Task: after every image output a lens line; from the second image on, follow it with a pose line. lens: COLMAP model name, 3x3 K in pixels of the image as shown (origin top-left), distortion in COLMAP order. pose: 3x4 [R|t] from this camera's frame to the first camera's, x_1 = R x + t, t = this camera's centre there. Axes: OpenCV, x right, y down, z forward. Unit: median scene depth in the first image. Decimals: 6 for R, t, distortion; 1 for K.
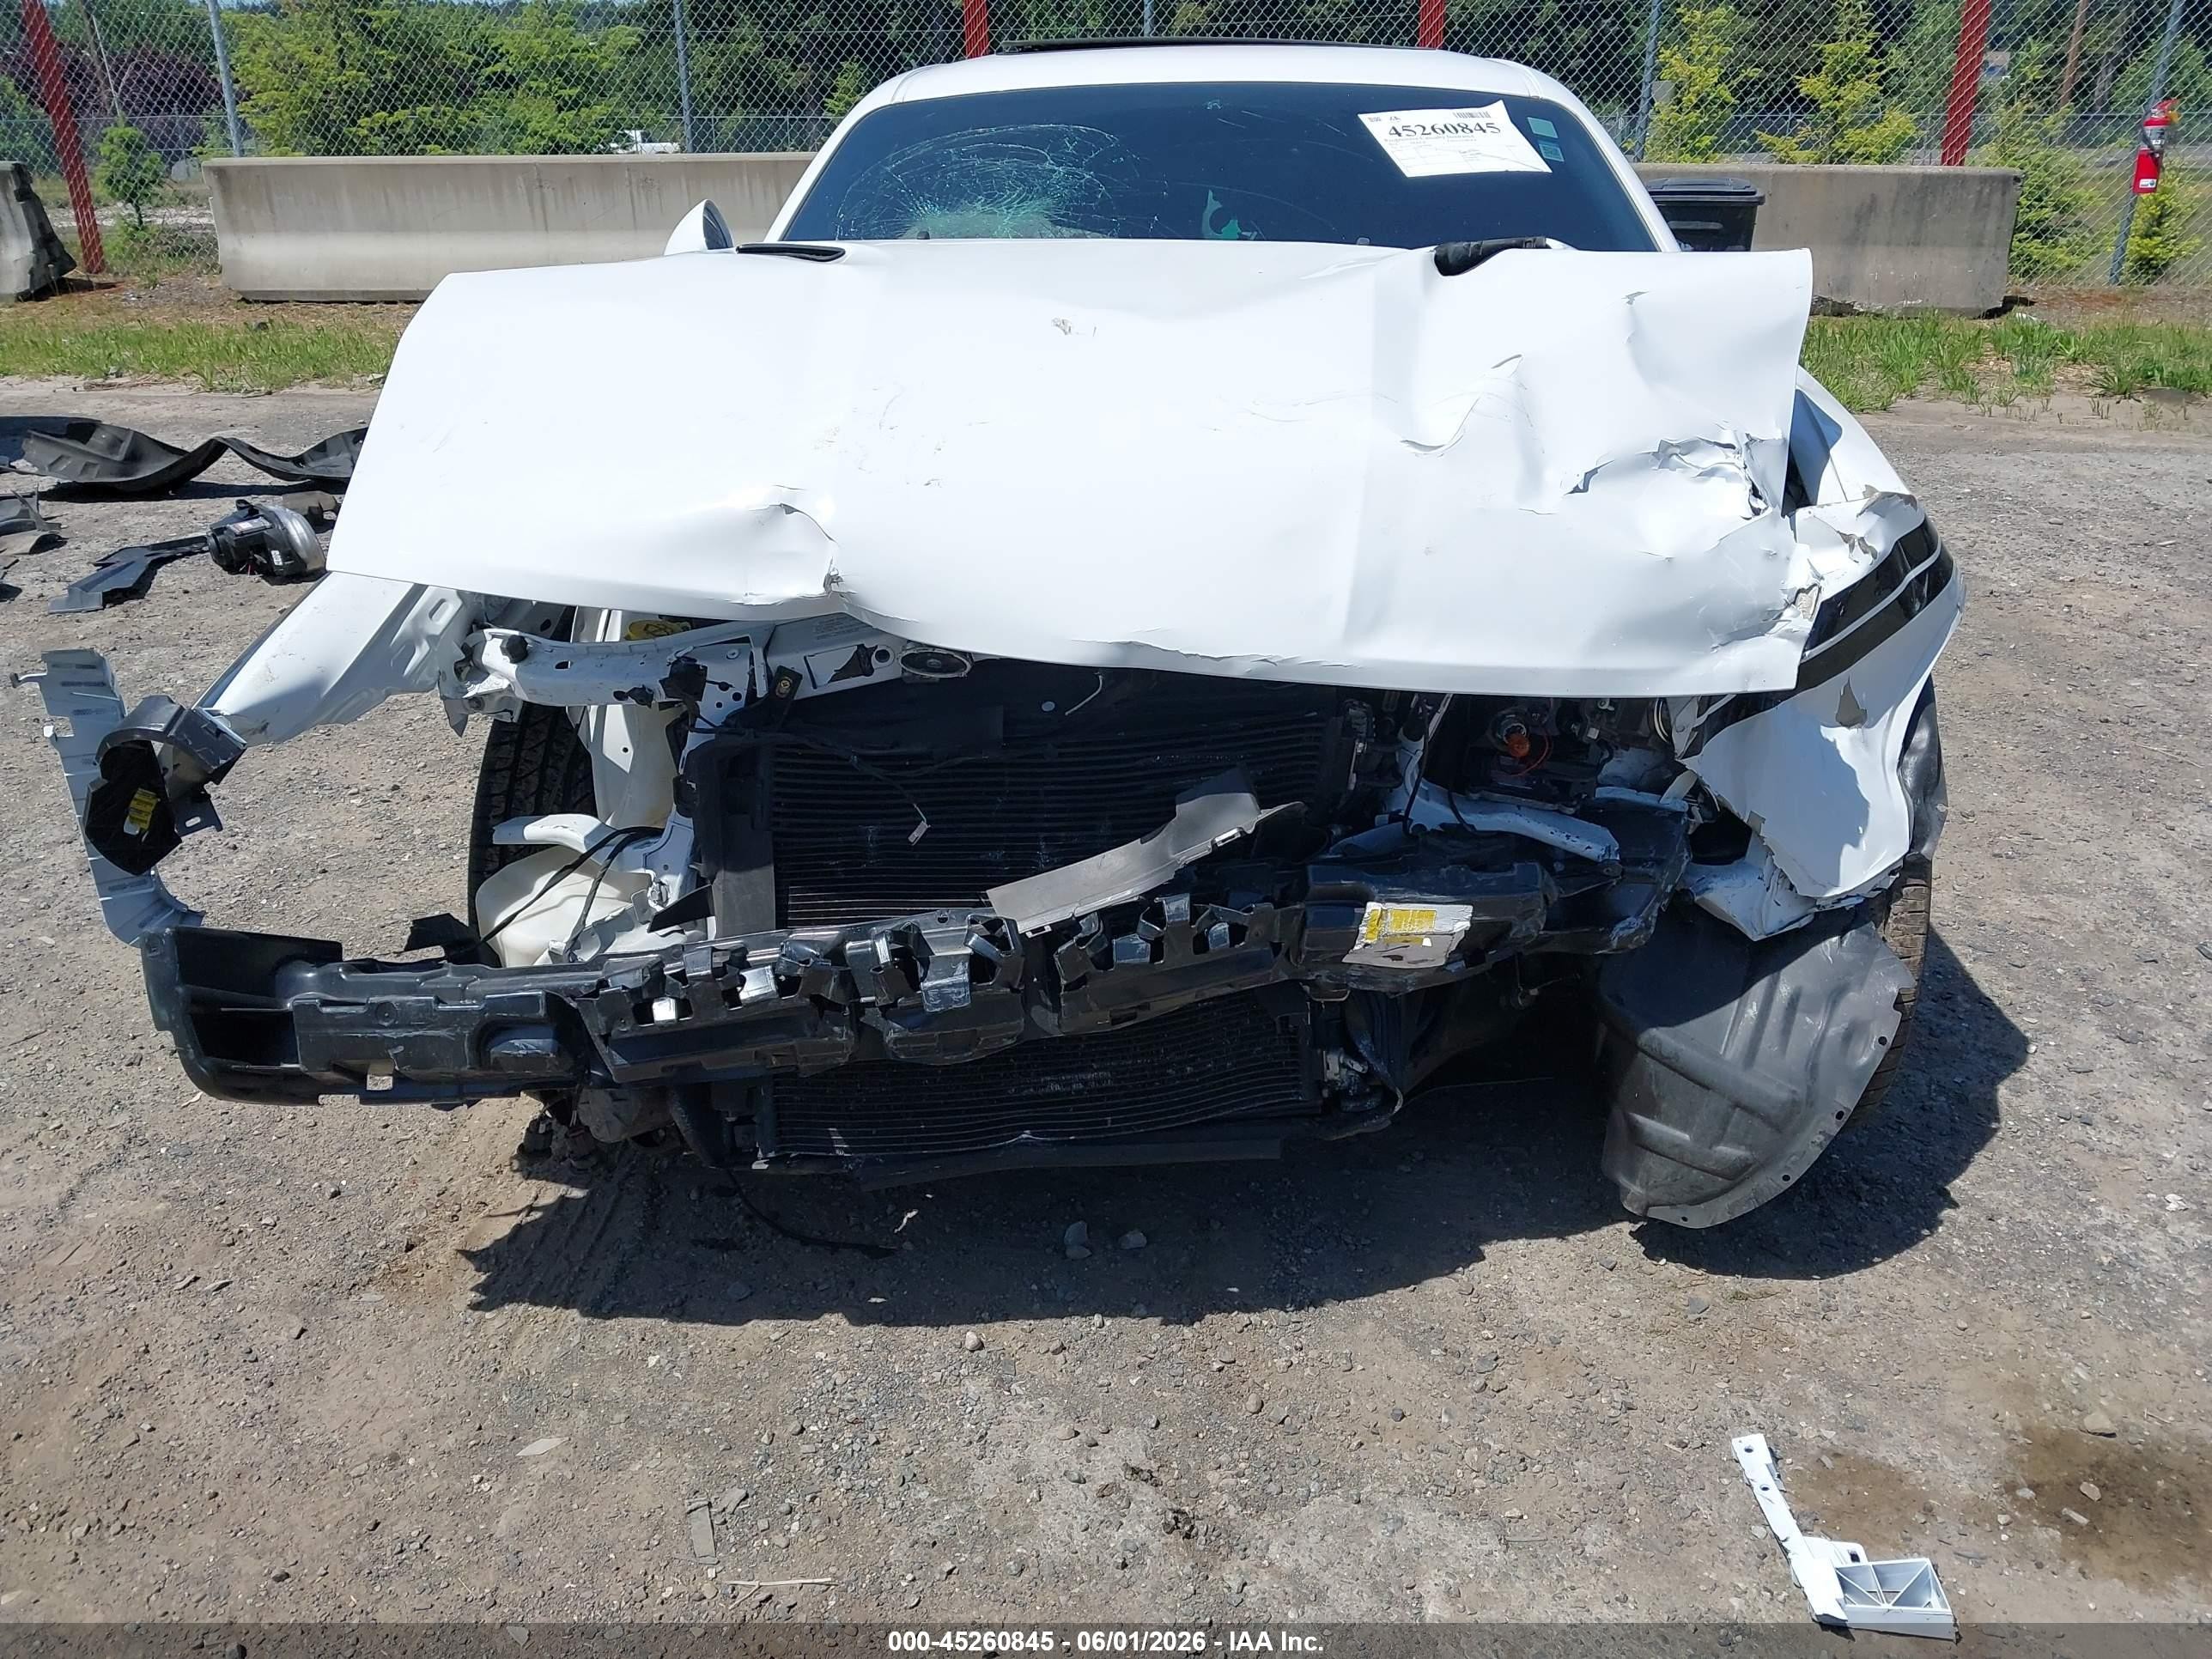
lens RADIAL K [[1721.8, 0, 1106.0], [0, 1721.8, 829.5], [0, 0, 1]] dist [0.034085, -0.045691]
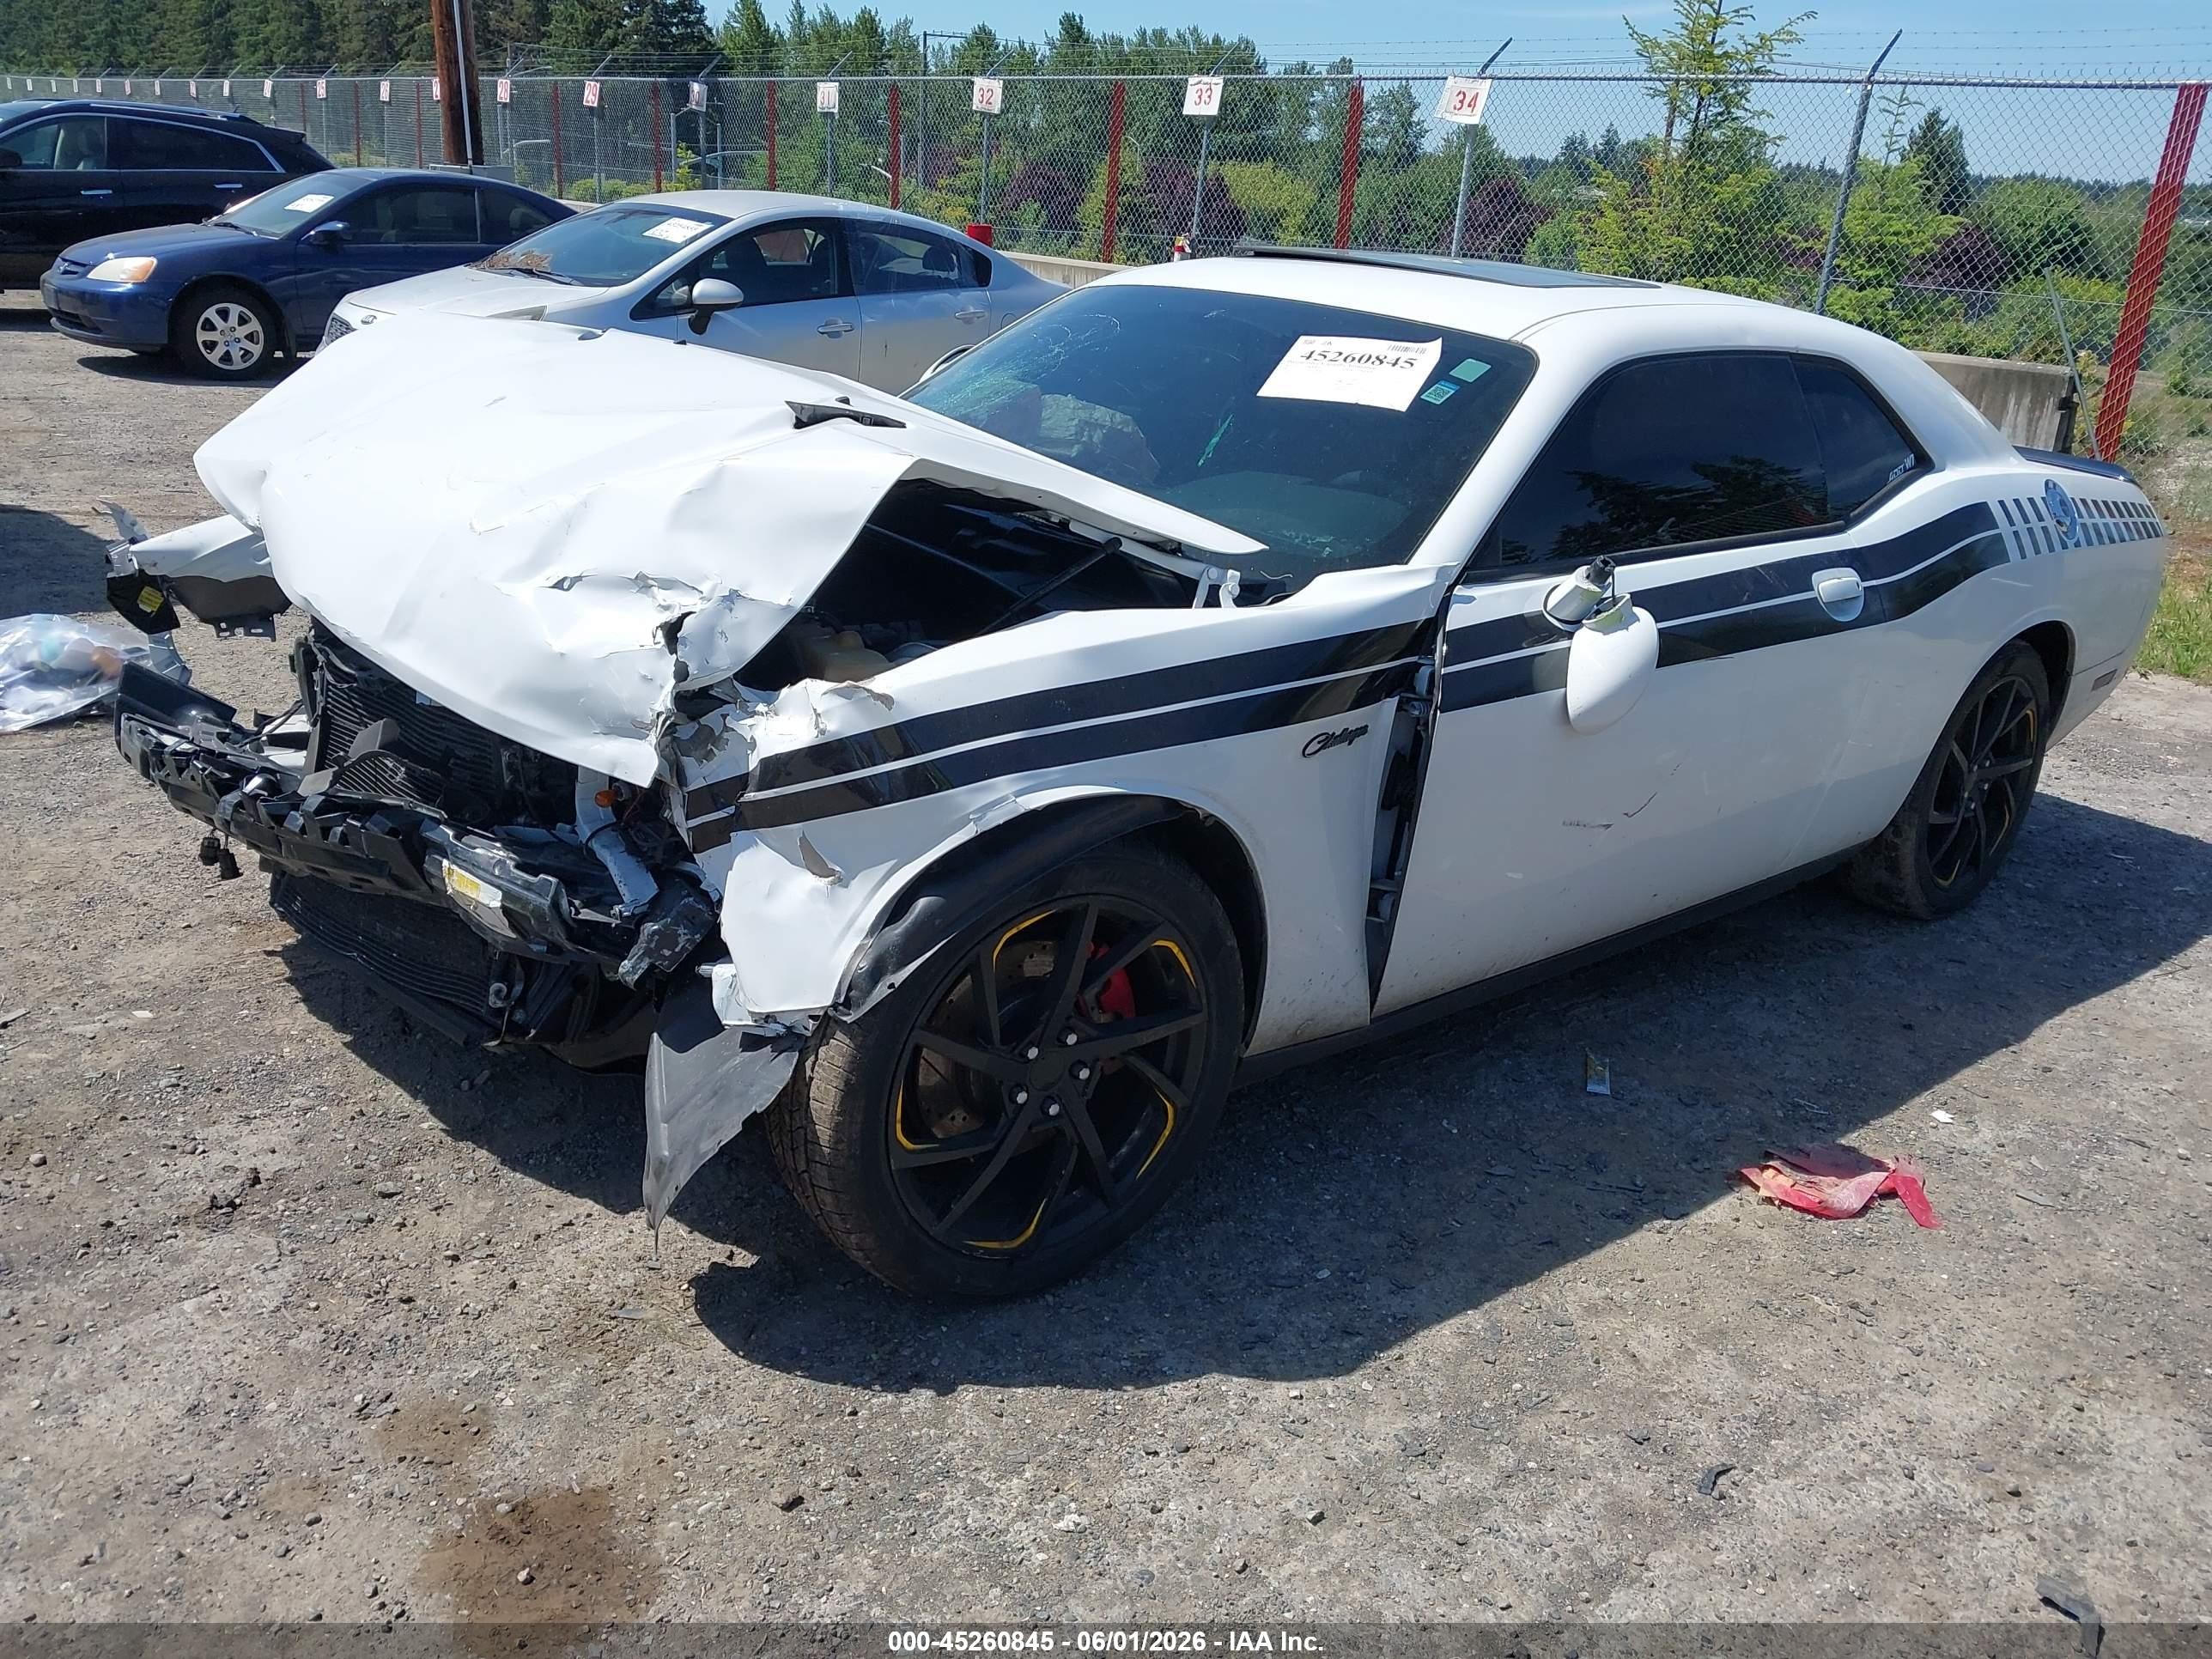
lens RADIAL K [[1709.5, 0, 1106.0], [0, 1709.5, 829.5], [0, 0, 1]] dist [0.028353, -0.030282]
pose [[0.698611, 0.301715, -0.648776, 1.192302], [-0.353284, 0.933961, 0.053921, -0.202007], [0.622201, 0.191532, 0.759066, 0.247289]]
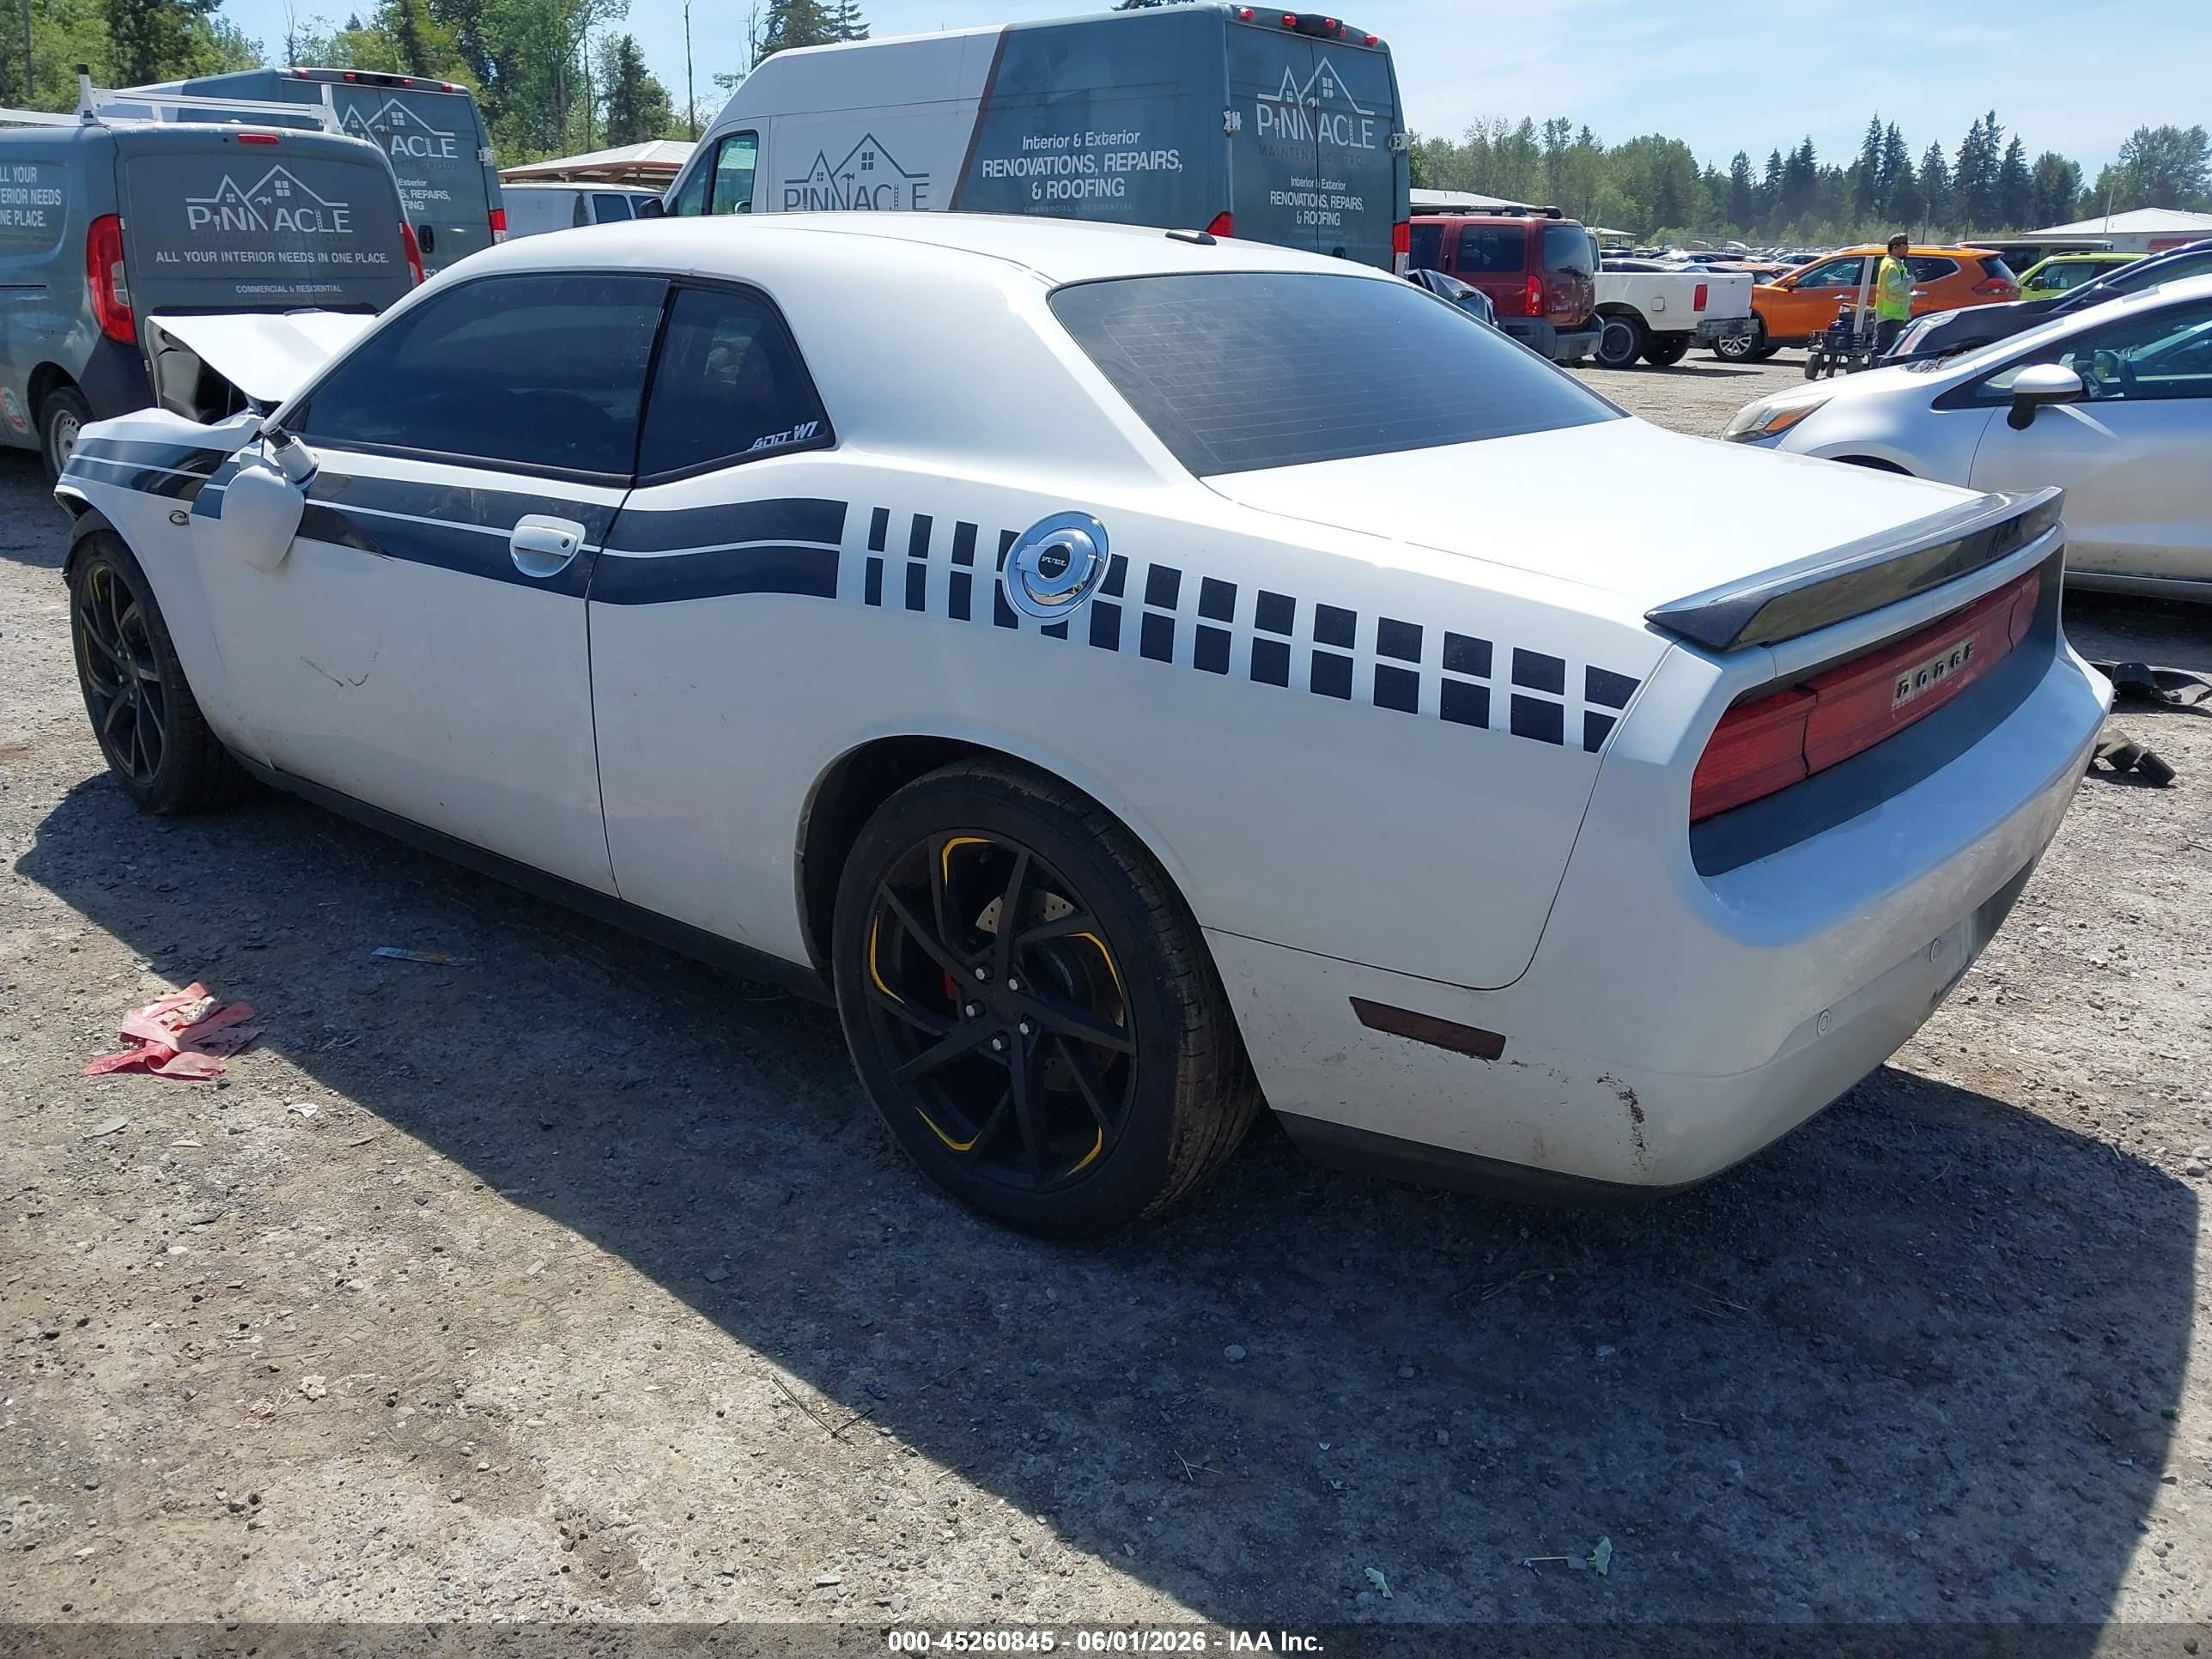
lens RADIAL K [[1722.1, 0, 1106.0], [0, 1722.1, 829.5], [0, 0, 1]] dist [0.000833, -0.005426]
pose [[-0.572840, 0.259219, -0.777599, 1.433308], [-0.333355, 0.792999, 0.509928, -1.231095], [0.748818, 0.551324, -0.367849, 2.808535]]
